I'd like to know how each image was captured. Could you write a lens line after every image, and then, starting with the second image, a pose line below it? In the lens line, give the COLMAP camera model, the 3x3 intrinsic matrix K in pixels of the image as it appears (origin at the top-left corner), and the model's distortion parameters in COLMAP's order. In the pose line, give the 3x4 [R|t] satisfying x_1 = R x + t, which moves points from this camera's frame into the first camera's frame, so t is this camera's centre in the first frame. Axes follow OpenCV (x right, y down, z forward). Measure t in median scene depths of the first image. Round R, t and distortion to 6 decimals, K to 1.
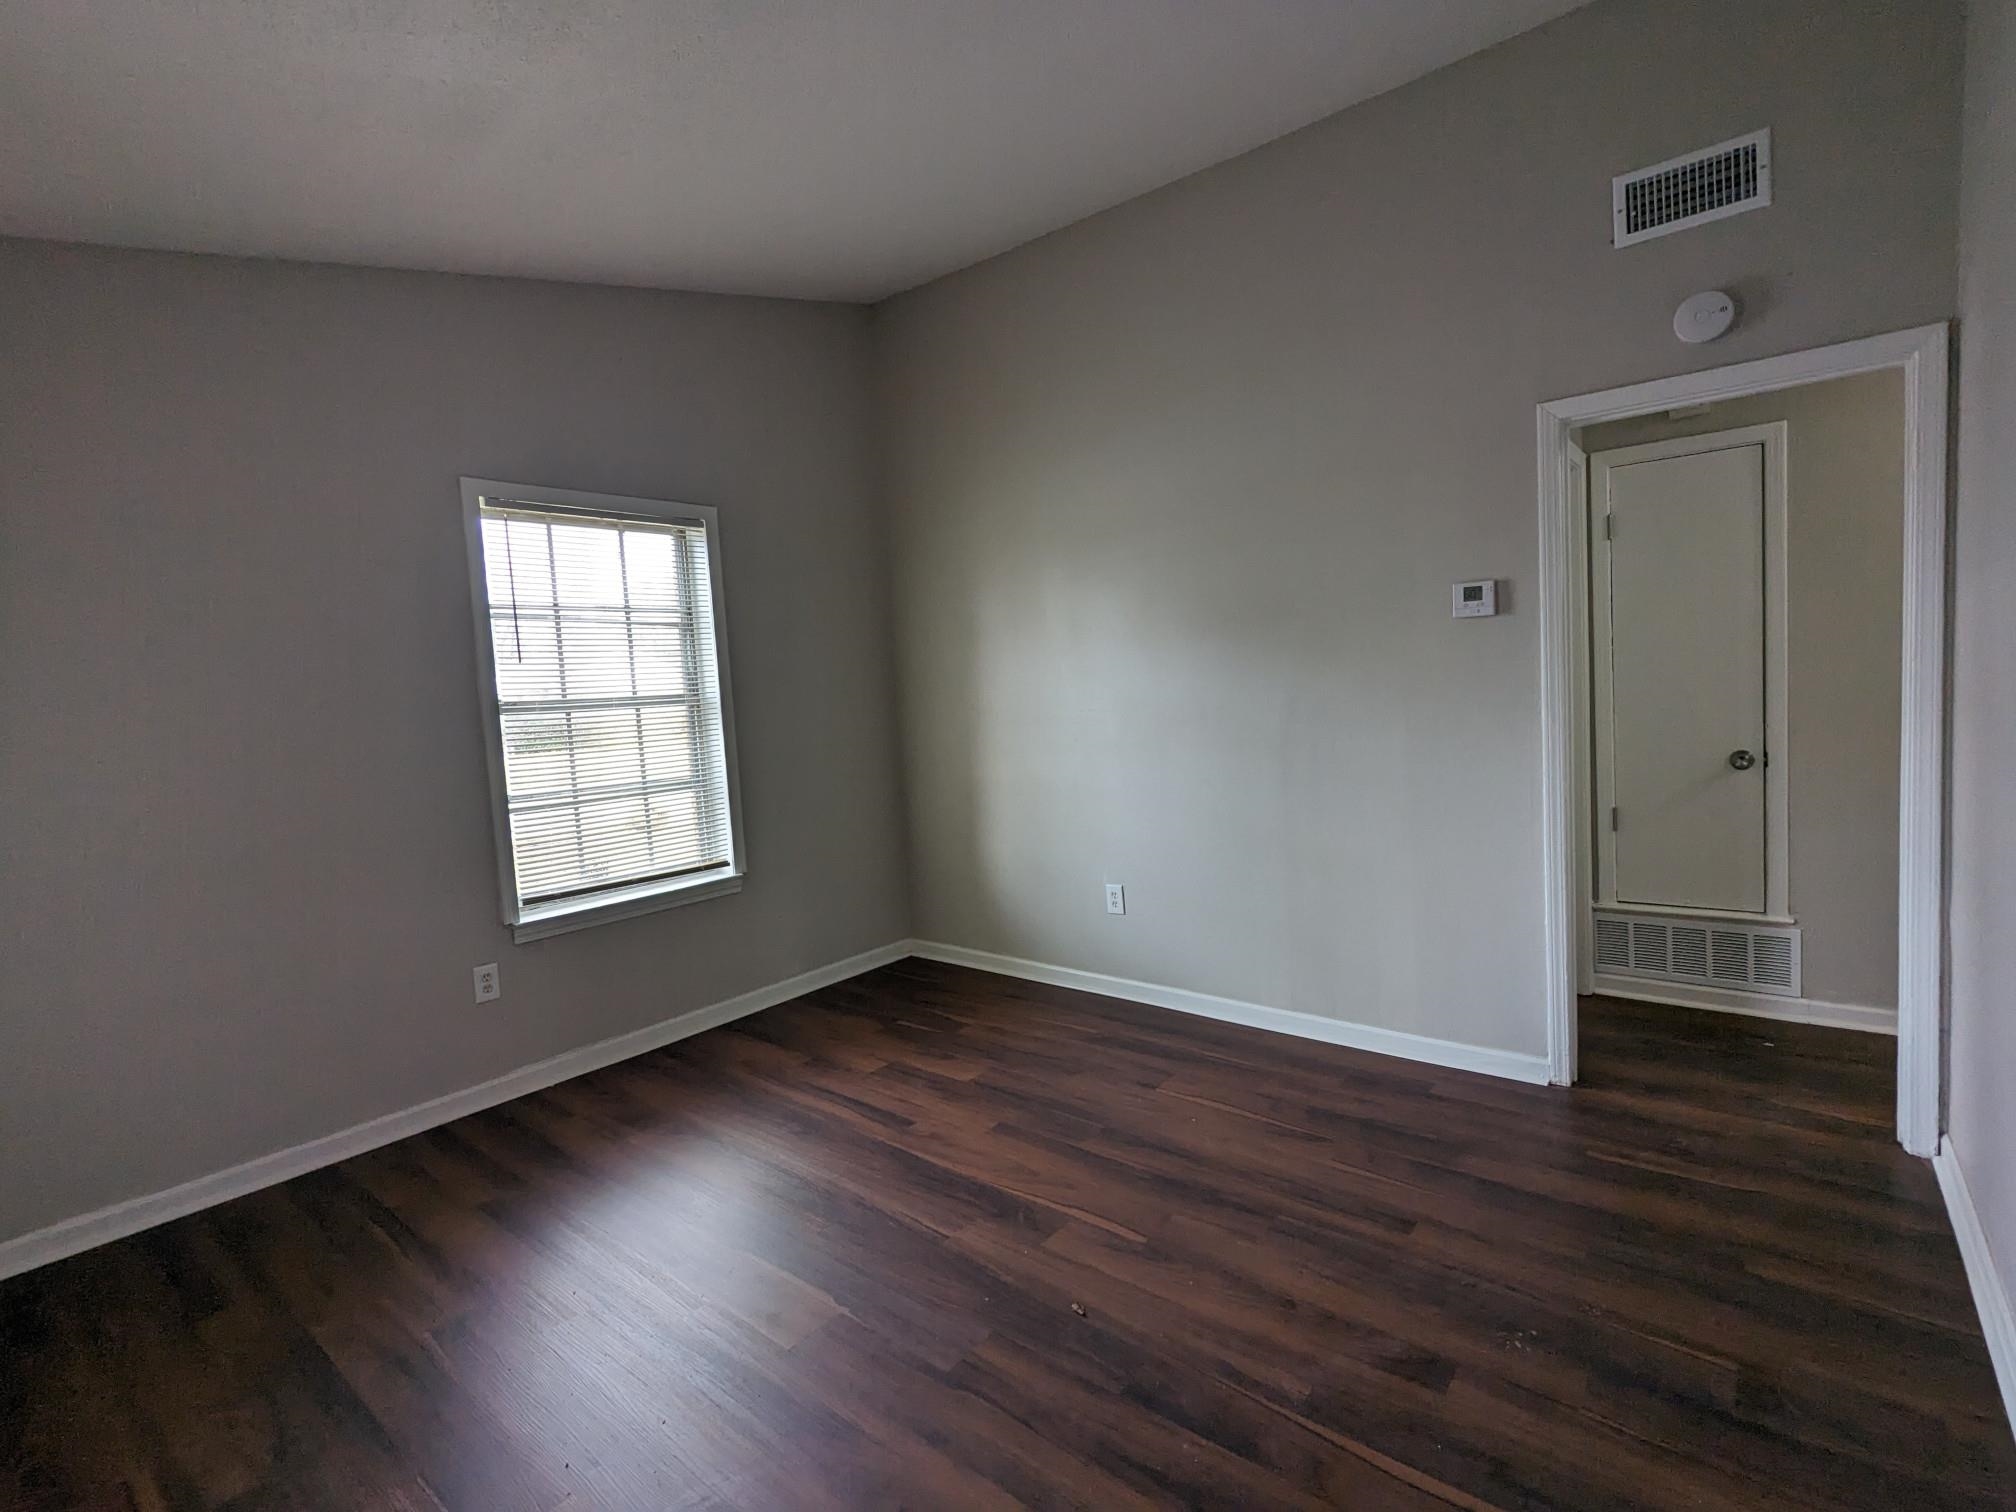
lens RADIAL K [[958.0, 0, 1017.1], [0, 958.0, 747.7], [0, 0, 1]] dist [-0.002177, 0.002049]
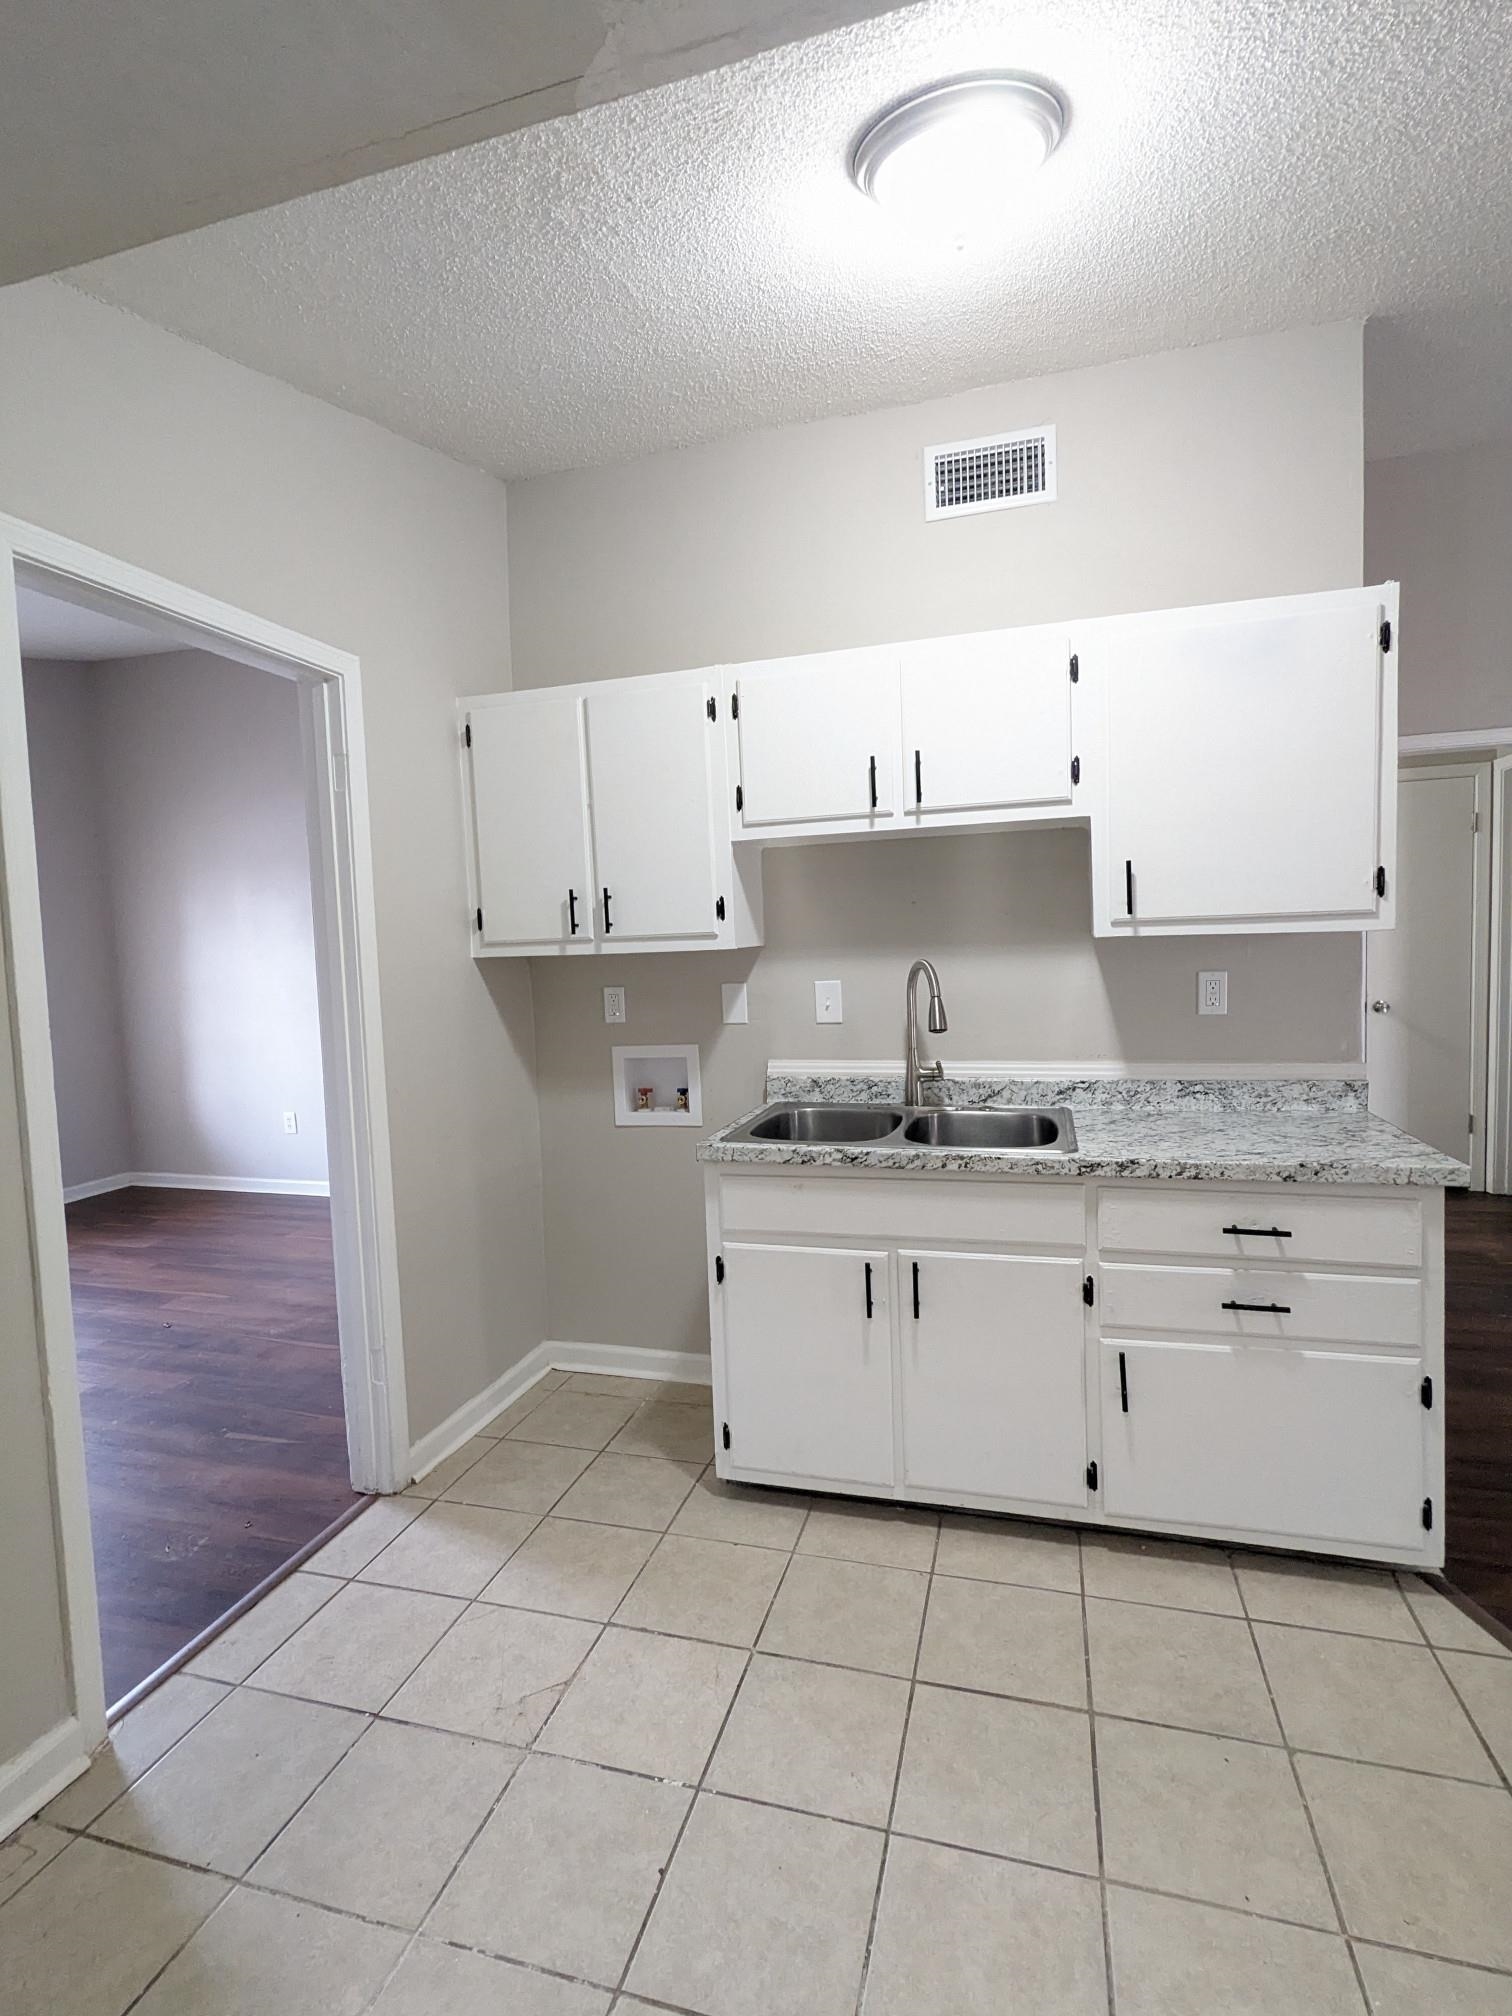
lens RADIAL K [[957.3, 0, 764.0], [0, 957.3, 1002.9], [0, 0, 1]] dist [-0.003262, 0.002959]
pose [[0.925583, -0.004544, 0.378517, 0.284909], [0.014398, 0.999627, -0.023207, 0.034468], [-0.378271, 0.026930, 0.925303, -0.729794]]
